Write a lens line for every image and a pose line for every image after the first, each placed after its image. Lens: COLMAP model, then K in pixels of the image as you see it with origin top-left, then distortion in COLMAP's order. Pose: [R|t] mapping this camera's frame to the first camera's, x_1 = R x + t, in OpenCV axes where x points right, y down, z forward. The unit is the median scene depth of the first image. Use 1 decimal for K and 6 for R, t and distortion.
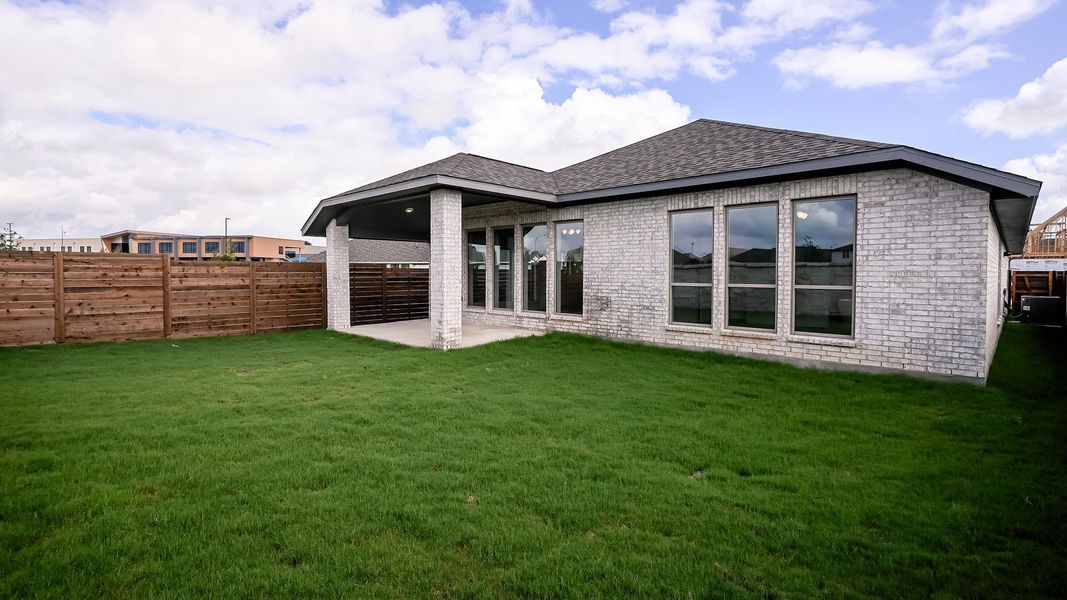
lens RADIAL K [[500.9, 0, 529.3], [0, 500.9, 295.2], [0, 0, 1]] dist [0.000780, 0.000099]
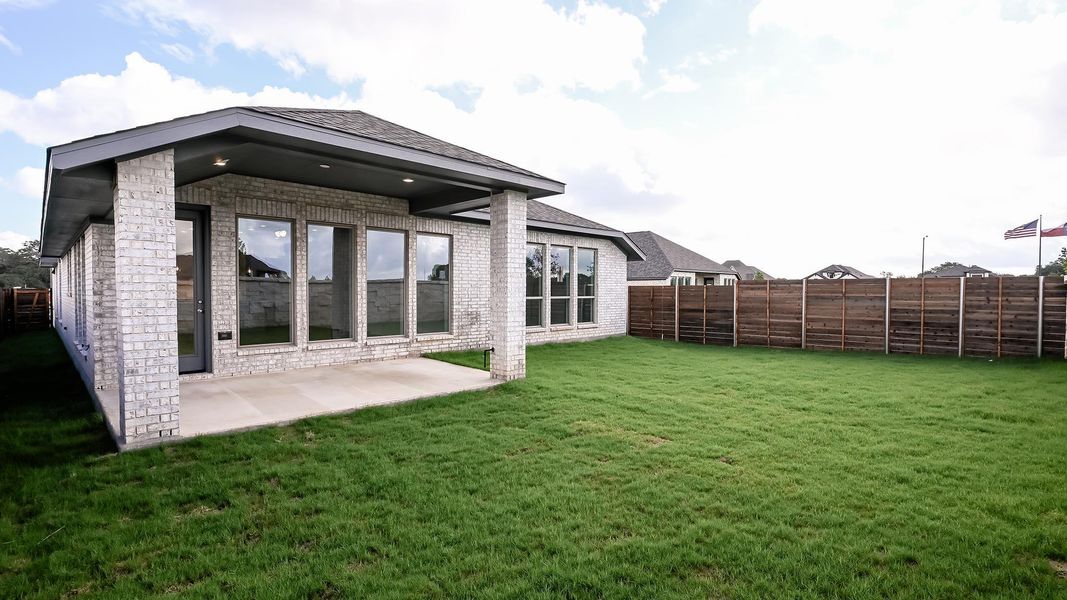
lens RADIAL K [[500.9, 0, 529.3], [0, 500.9, 295.2], [0, 0, 1]] dist [0.000780, 0.000099]
pose [[0.019687, -0.016180, 0.999675, -1.031366], [0.039540, 0.999099, 0.015392, -0.049039], [-0.999024, 0.039224, 0.020309, 0.968334]]
